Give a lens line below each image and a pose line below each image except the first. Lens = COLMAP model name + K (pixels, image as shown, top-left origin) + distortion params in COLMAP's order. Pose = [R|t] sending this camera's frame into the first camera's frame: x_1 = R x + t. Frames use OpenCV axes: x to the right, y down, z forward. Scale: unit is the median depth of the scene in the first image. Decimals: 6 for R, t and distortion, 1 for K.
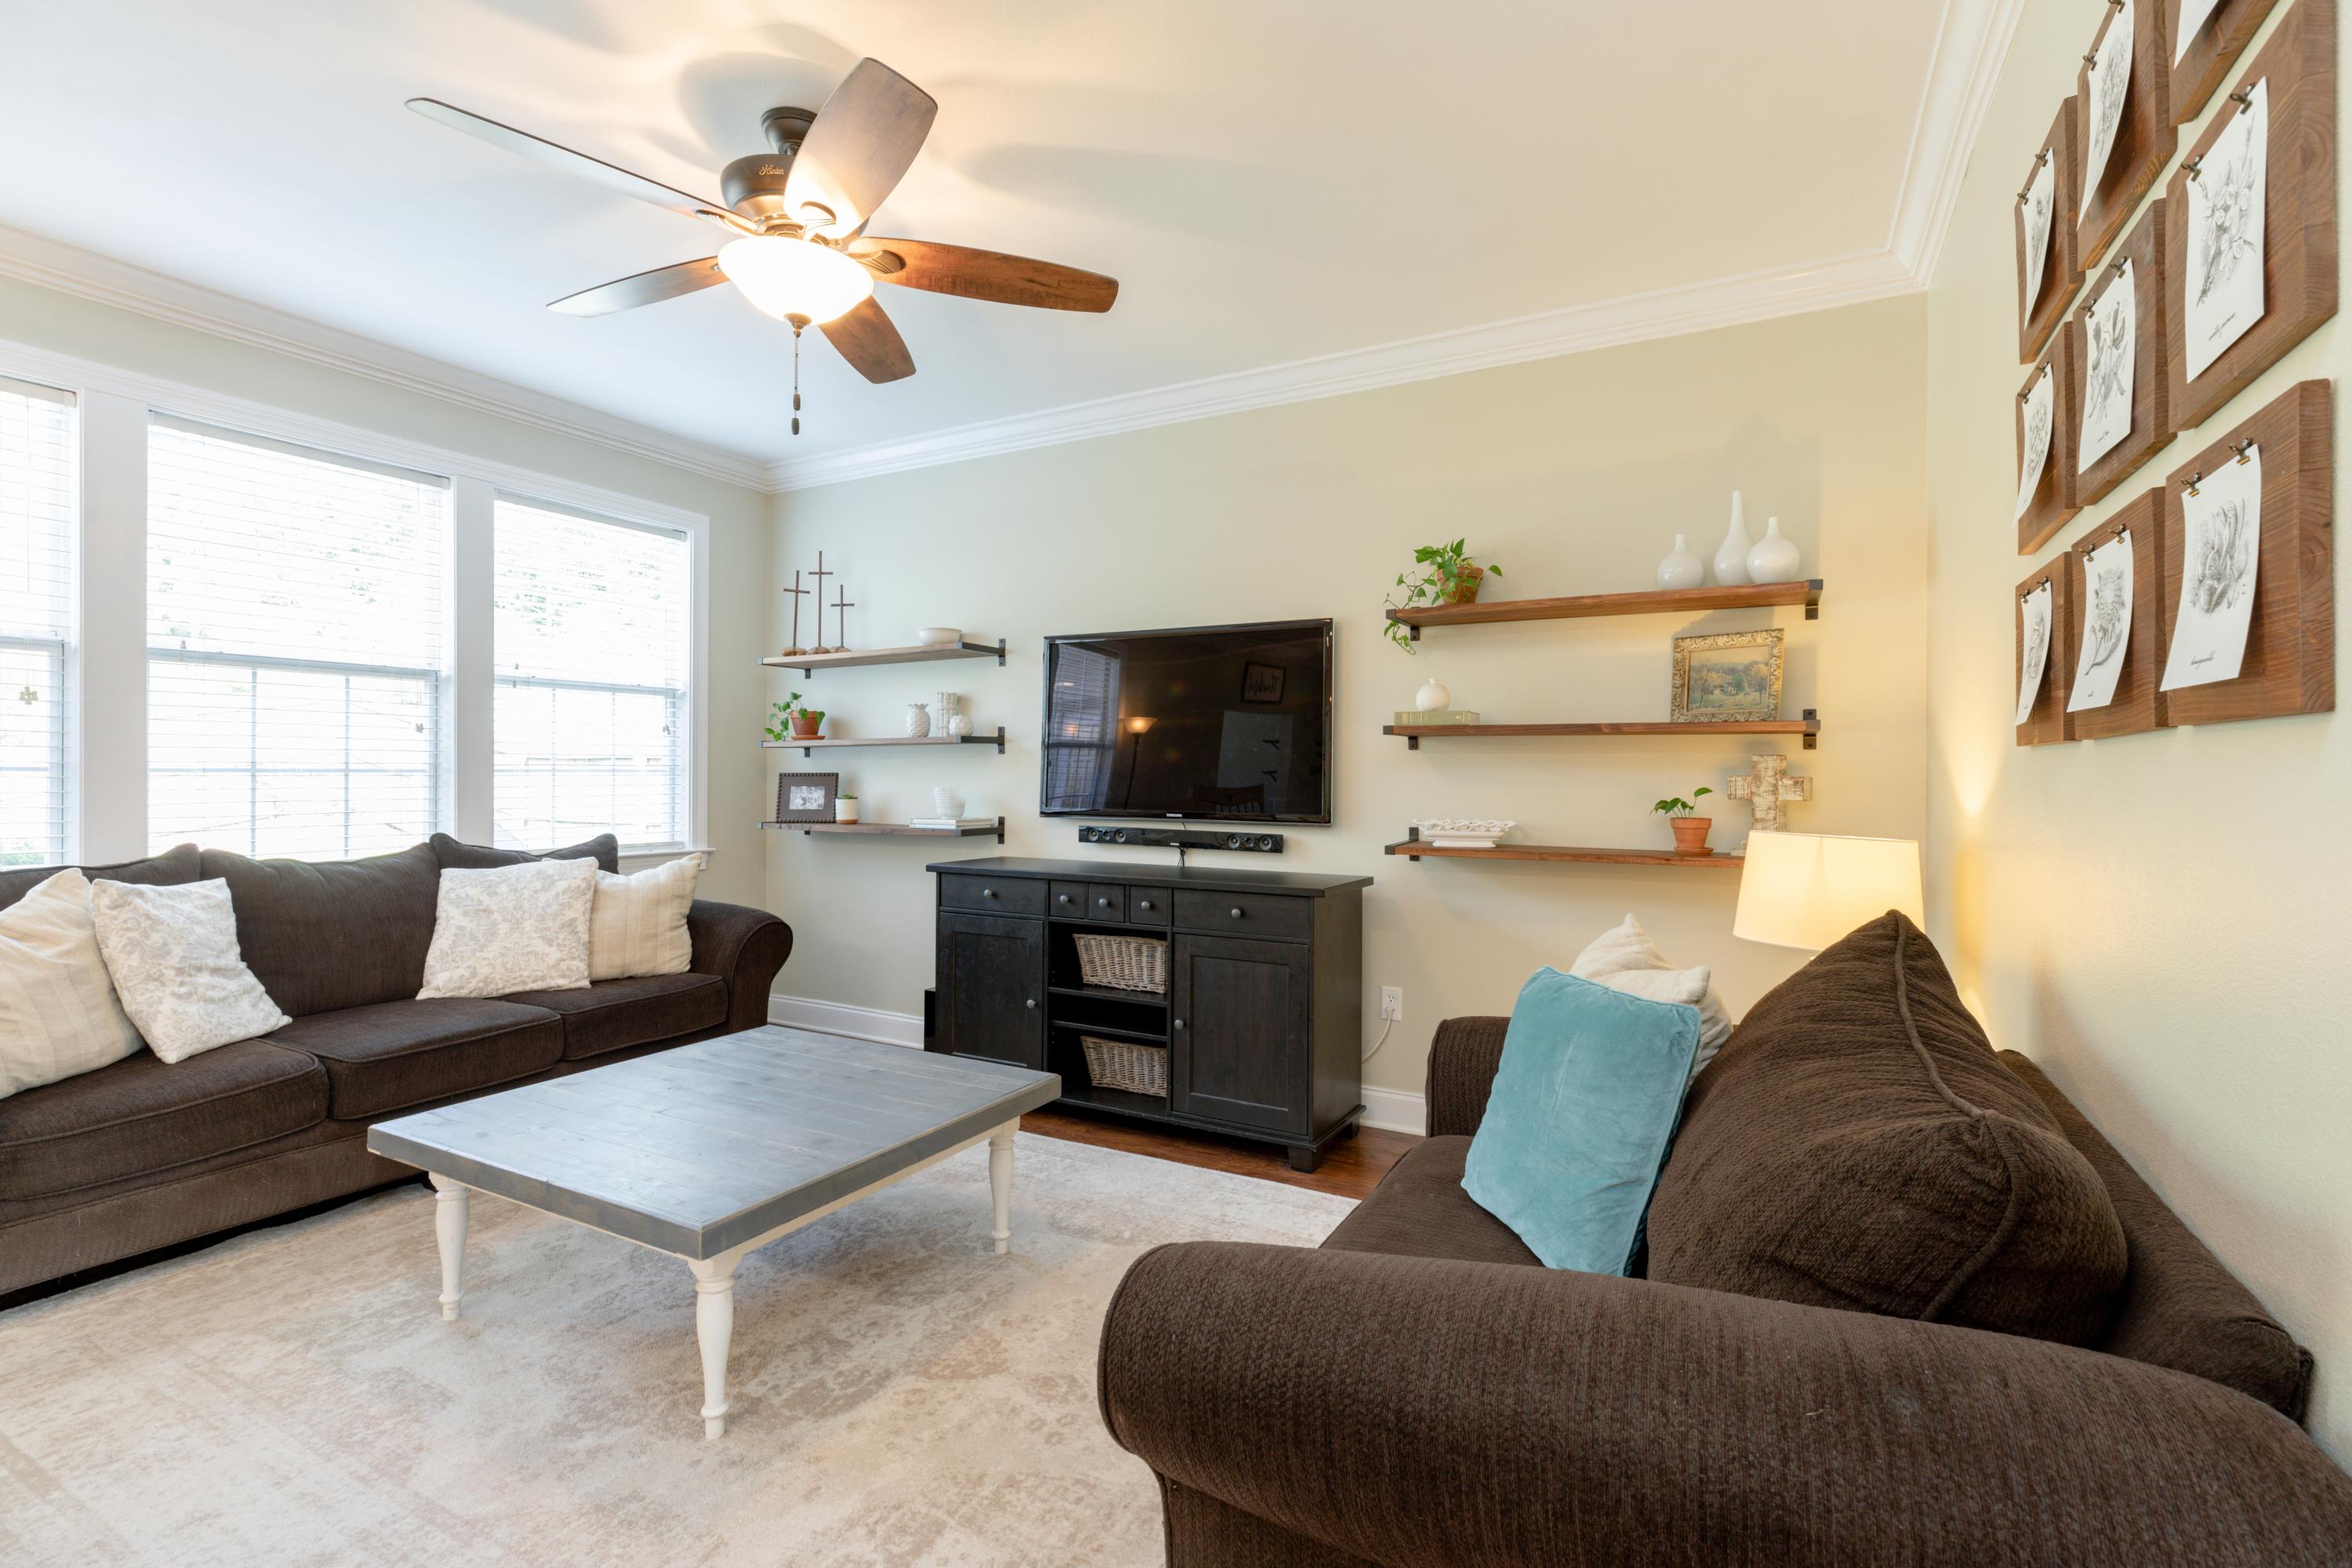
lens RADIAL K [[1050.0, 0, 1175.3], [0, 1050.0, 776.9], [0, 0, 1]] dist [0.005430, -0.001103]
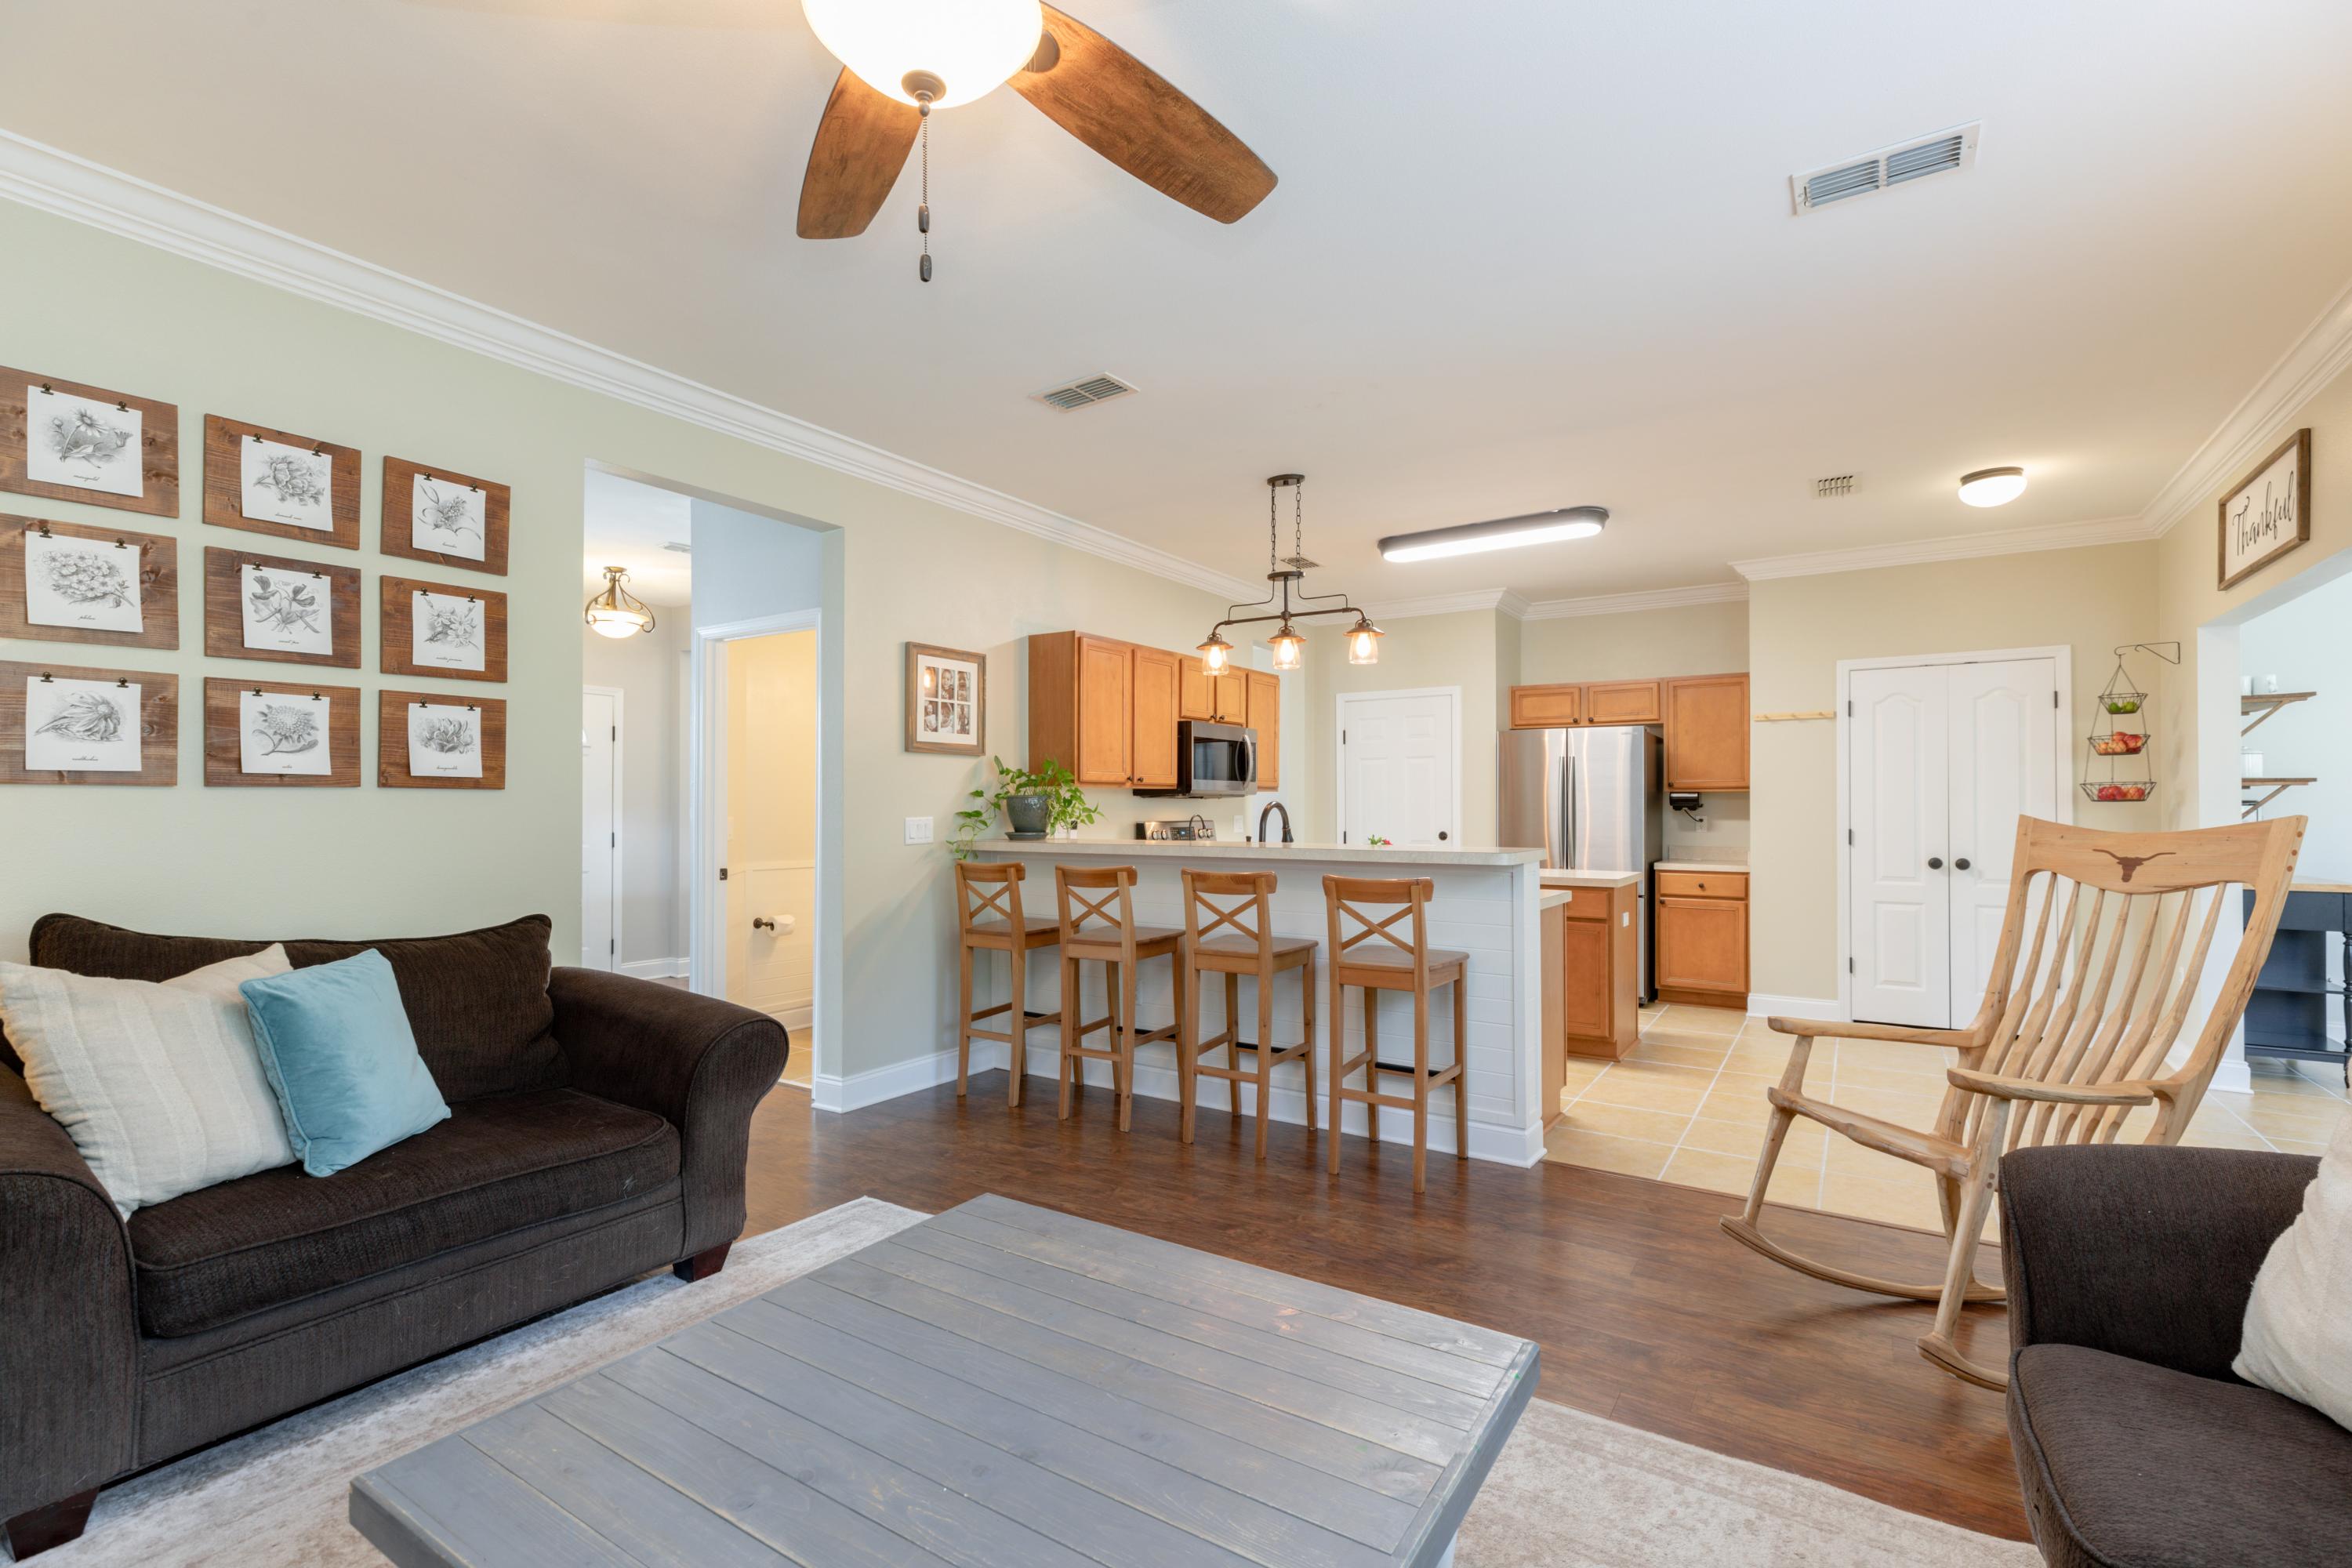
lens RADIAL K [[1050.0, 0, 1168.9], [0, 1050.0, 789.7], [0, 0, 1]] dist [0.005430, -0.001103]
pose [[-0.996364, -0.003829, 0.085107, -0.379010], [-0.004881, 0.999914, -0.012154, -0.006149], [-0.085053, -0.012526, -0.996298, 1.075149]]
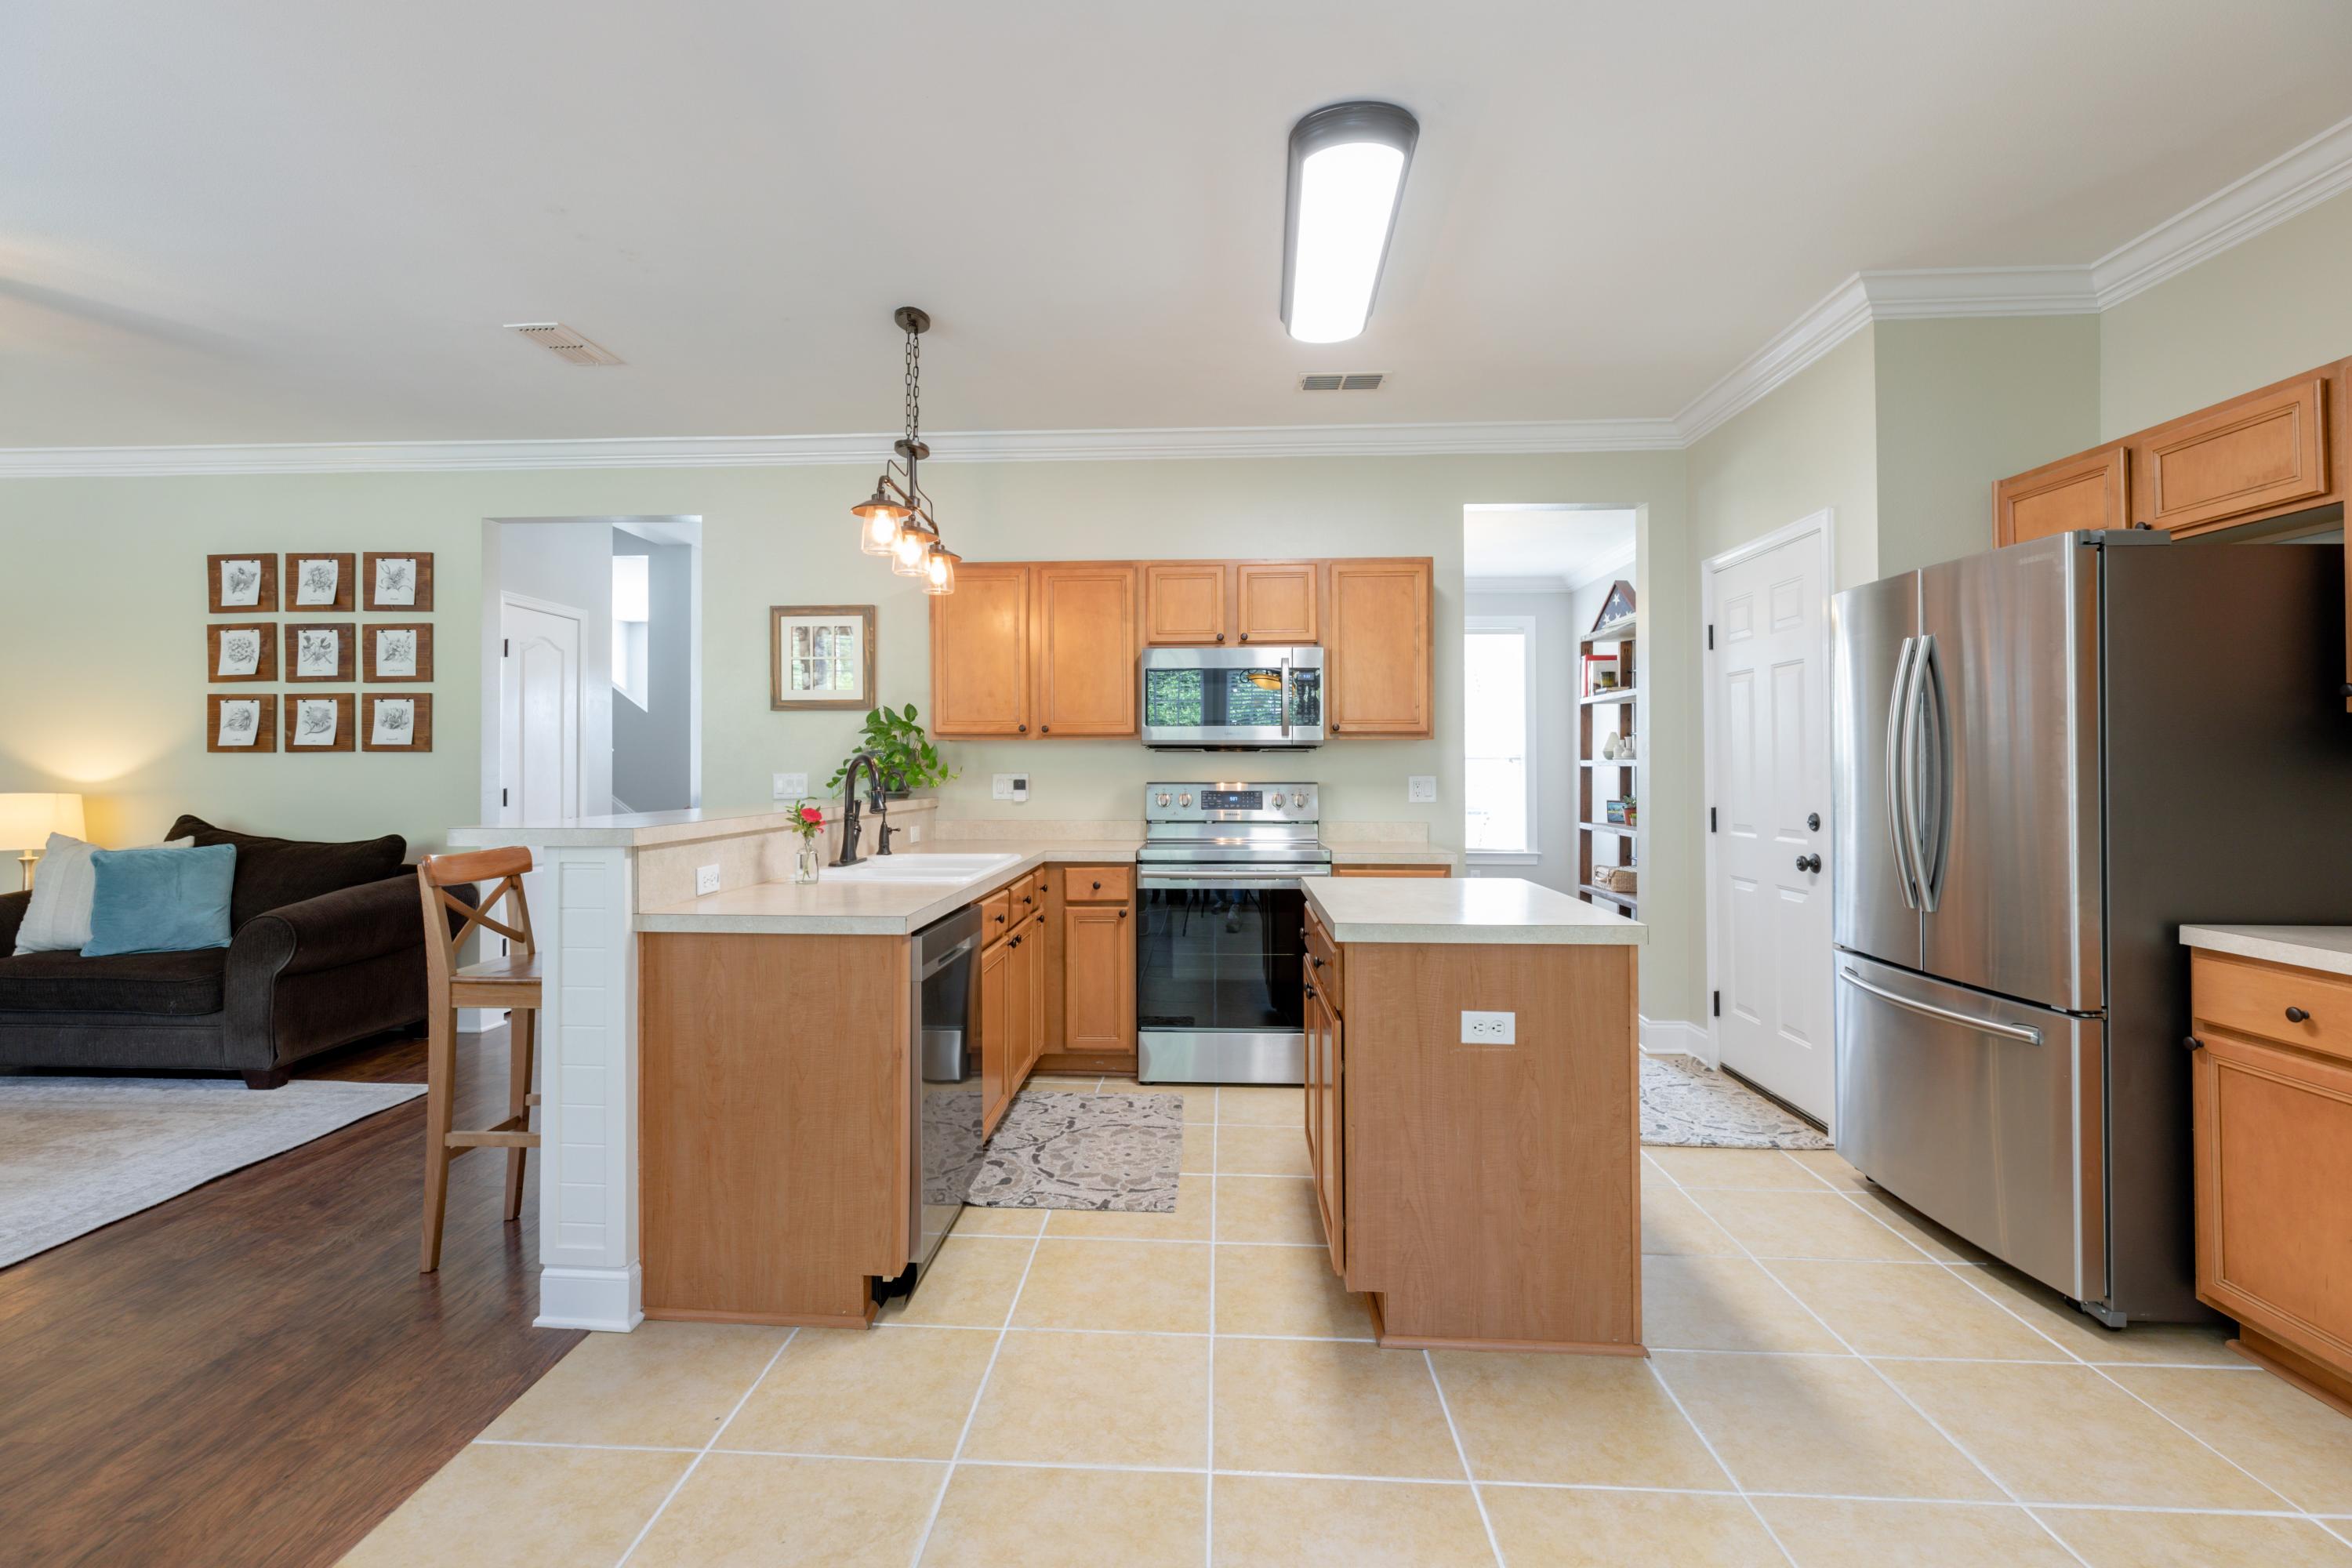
lens RADIAL K [[1050.0, 0, 1155.5], [0, 1050.0, 759.9], [0, 0, 1]] dist [0.005430, -0.001103]
pose [[-0.433834, -0.000484, 0.900993, -1.374039], [0.001653, 0.999998, 0.001334, -0.004196], [-0.900991, 0.002068, -0.433832, -0.017713]]
